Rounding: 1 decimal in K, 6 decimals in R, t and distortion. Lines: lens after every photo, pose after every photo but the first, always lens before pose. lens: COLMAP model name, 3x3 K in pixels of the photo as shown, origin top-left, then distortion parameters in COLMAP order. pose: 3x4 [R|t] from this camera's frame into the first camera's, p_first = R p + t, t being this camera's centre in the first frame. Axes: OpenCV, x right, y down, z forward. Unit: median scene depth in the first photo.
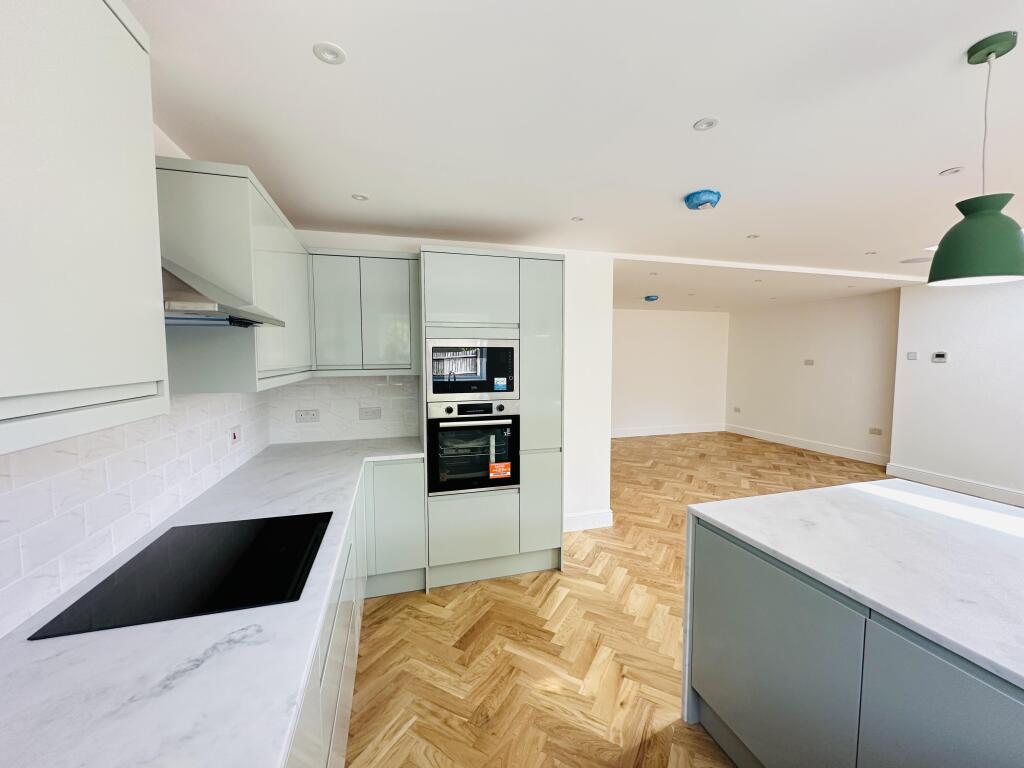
lens RADIAL K [[409.0, 0, 512.4], [0, 409.0, 384.4], [0, 0, 1]] dist [-0.003708, -0.000414]
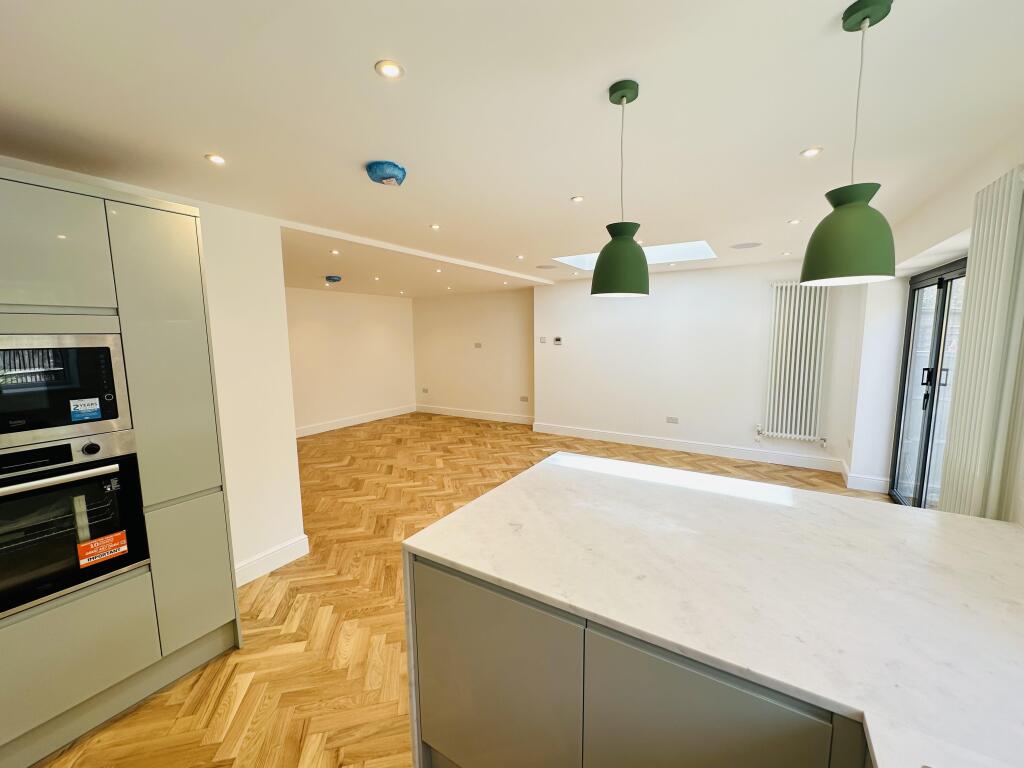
lens RADIAL K [[409.0, 0, 512.3], [0, 409.0, 383.9], [0, 0, 1]] dist [-0.003708, -0.000414]
pose [[0.746109, -0.086782, 0.660144, 0.045342], [0.055763, 0.996131, 0.067926, -0.042658], [-0.663485, -0.013869, 0.748061, 0.141661]]
